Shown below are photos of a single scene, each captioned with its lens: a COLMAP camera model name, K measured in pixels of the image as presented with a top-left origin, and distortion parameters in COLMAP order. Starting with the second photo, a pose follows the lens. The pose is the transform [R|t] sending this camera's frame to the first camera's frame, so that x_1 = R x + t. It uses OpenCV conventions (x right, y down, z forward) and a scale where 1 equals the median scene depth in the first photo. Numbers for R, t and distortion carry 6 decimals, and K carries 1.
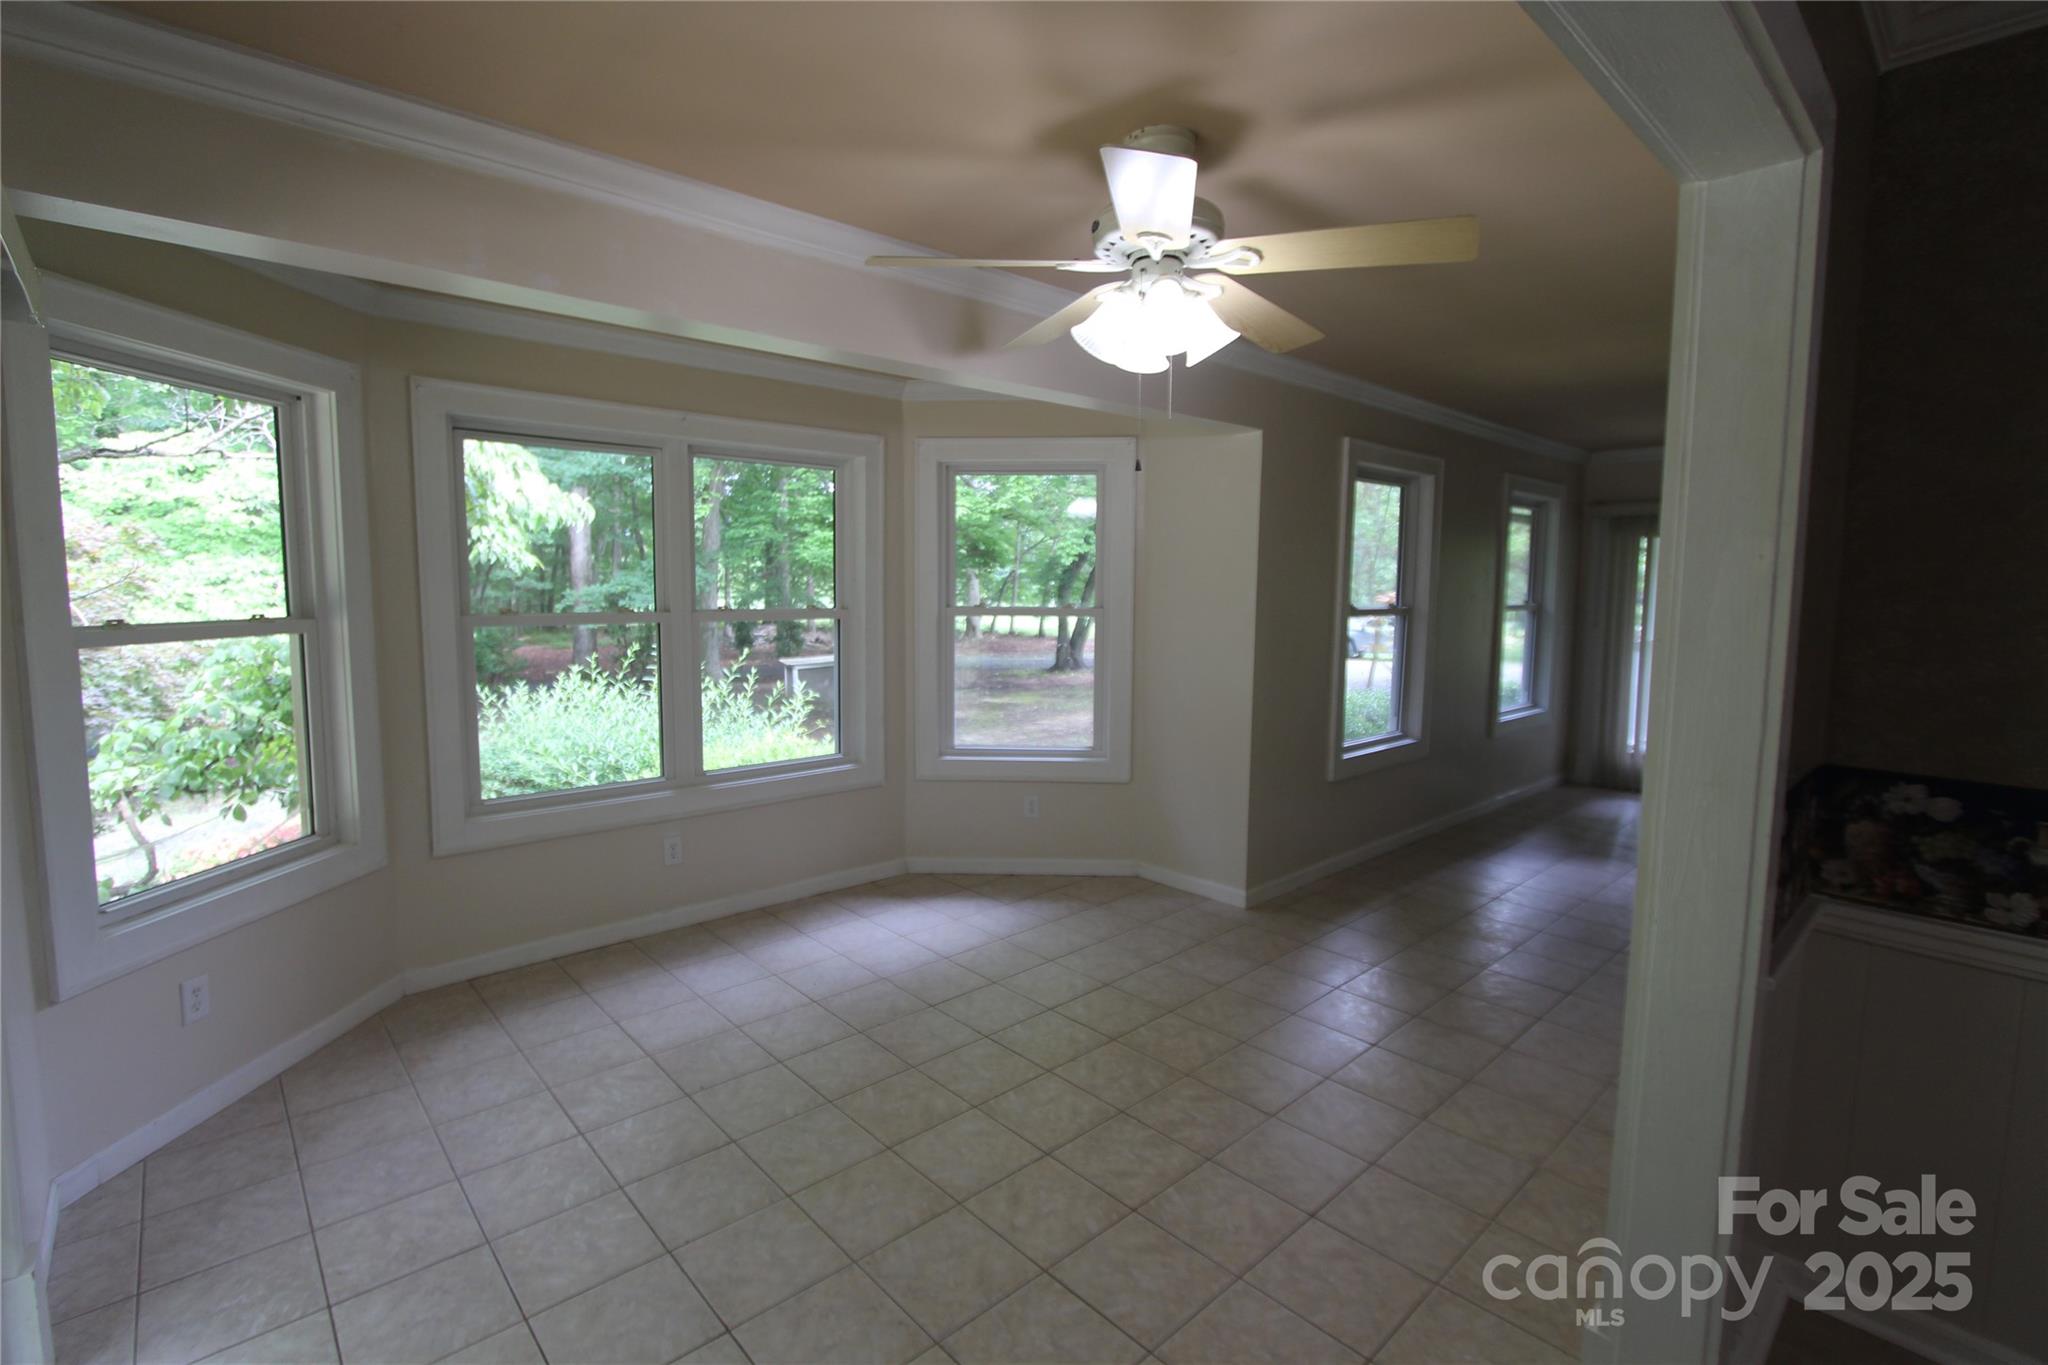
lens RADIAL K [[944.2, 0, 1025.0], [0, 944.2, 678.3], [0, 0, 1]] dist [-0.005860, -0.000500]
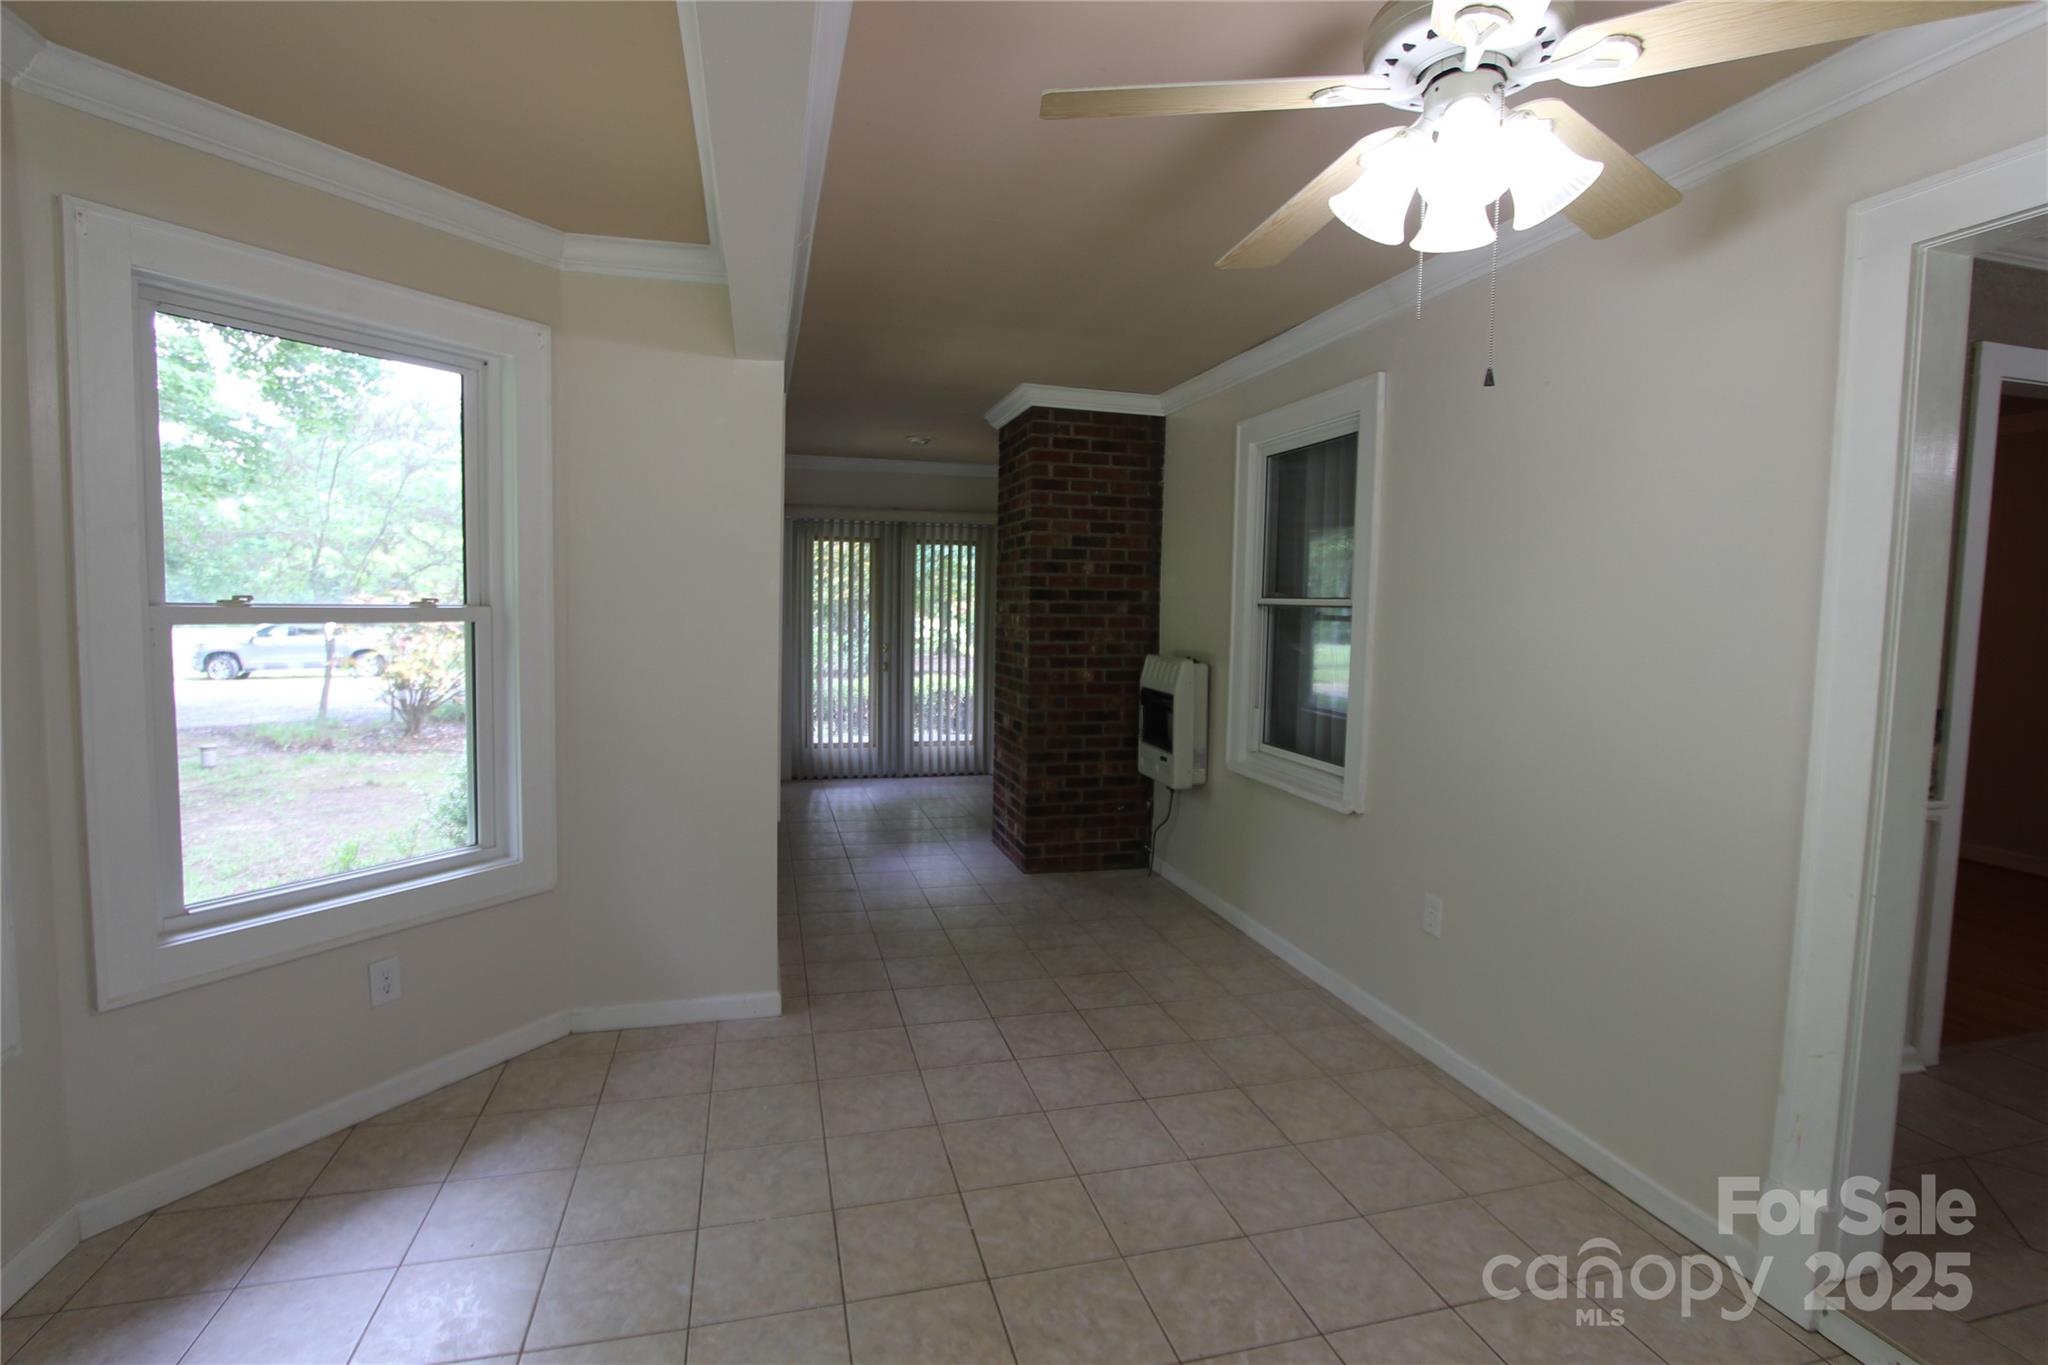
lens RADIAL K [[944.2, 0, 1016.9], [0, 944.2, 675.1], [0, 0, 1]] dist [-0.005860, -0.000500]
pose [[0.470490, -0.064039, 0.880078, -0.338182], [0.072711, 0.996785, 0.033660, -0.033285], [-0.879404, 0.048154, 0.473634, 0.521858]]
